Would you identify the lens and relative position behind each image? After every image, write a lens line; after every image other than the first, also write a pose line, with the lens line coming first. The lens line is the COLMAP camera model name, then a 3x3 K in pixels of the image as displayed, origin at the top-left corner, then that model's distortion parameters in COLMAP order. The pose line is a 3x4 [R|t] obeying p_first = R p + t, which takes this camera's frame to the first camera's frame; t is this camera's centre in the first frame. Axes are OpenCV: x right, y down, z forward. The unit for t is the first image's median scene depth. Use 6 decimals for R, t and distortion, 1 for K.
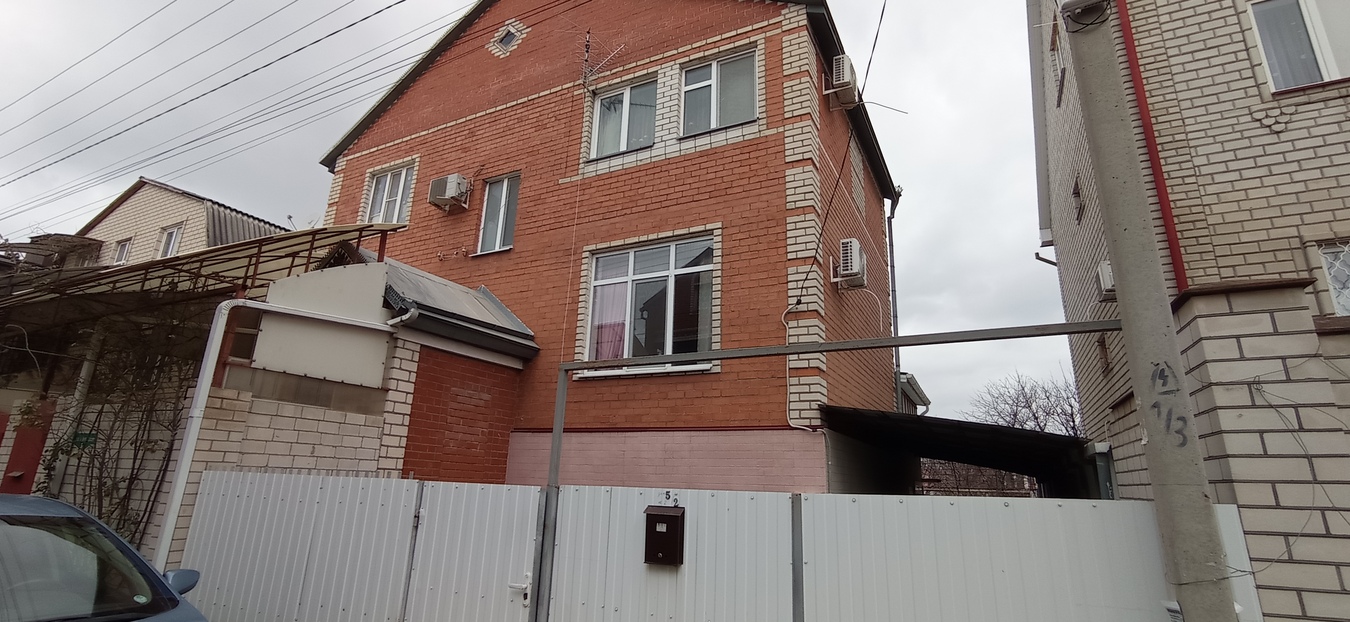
lens RADIAL K [[614.8, 0, 680.6], [0, 614.8, 304.8], [0, 0, 1]] dist [-0.049694, 0.028325]
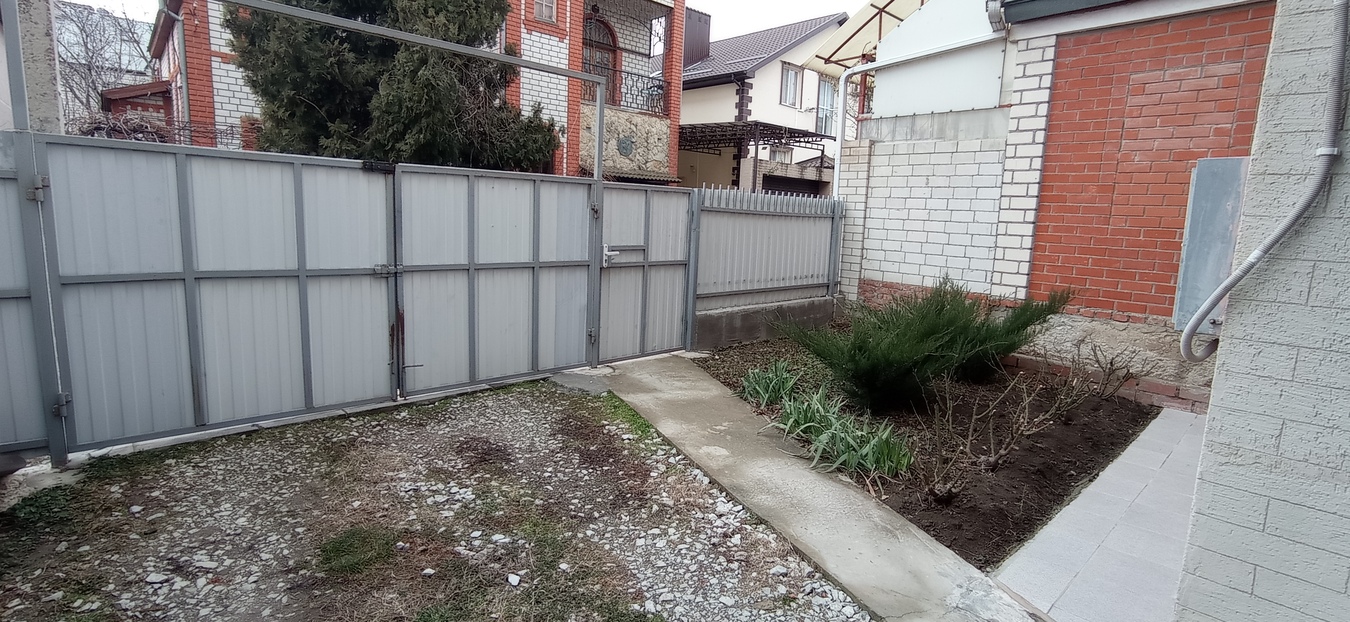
lens RADIAL K [[614.8, 0, 680.6], [0, 614.8, 304.8], [0, 0, 1]] dist [-0.049694, 0.028325]
pose [[-0.340878, 0.097857, -0.935001, 0.489454], [0.219198, 0.975428, 0.022174, 0.285869], [0.914196, -0.197391, -0.353952, 0.803756]]
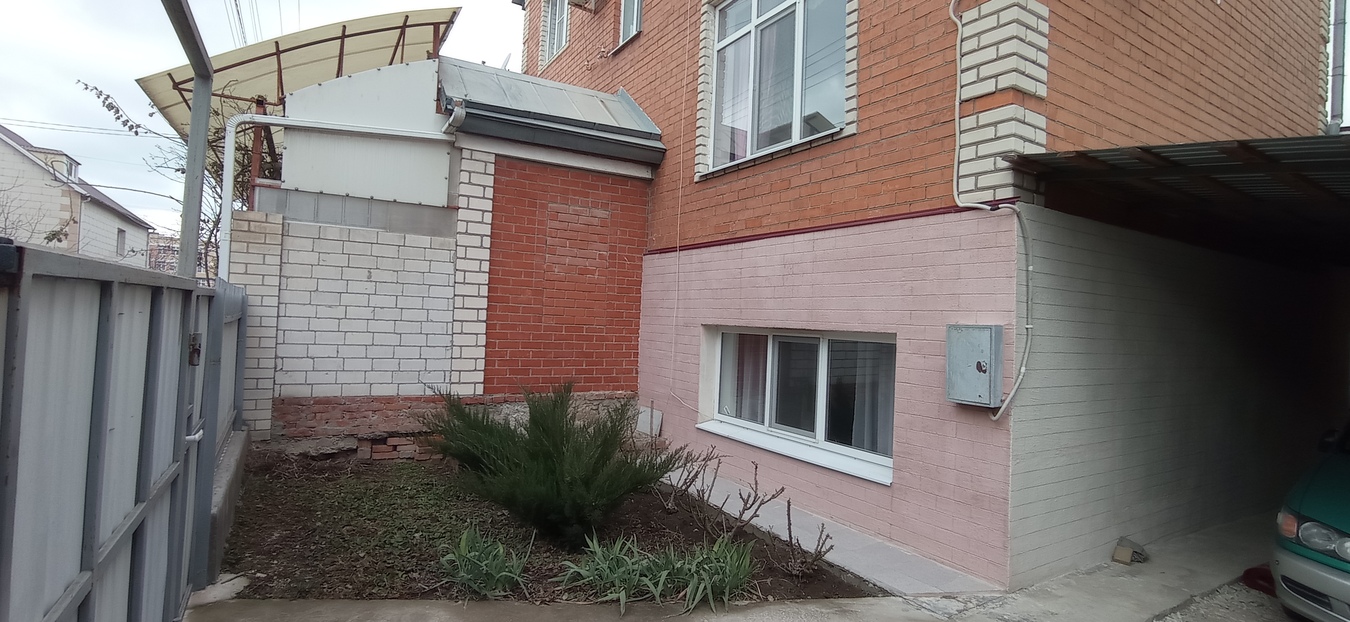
lens RADIAL K [[614.8, 0, 680.6], [0, 614.8, 304.8], [0, 0, 1]] dist [-0.049694, 0.028325]
pose [[0.850542, -0.008340, -0.525840, 0.248447], [0.133883, 0.970365, 0.201165, 0.137977], [0.508579, -0.241501, 0.826453, 0.393788]]
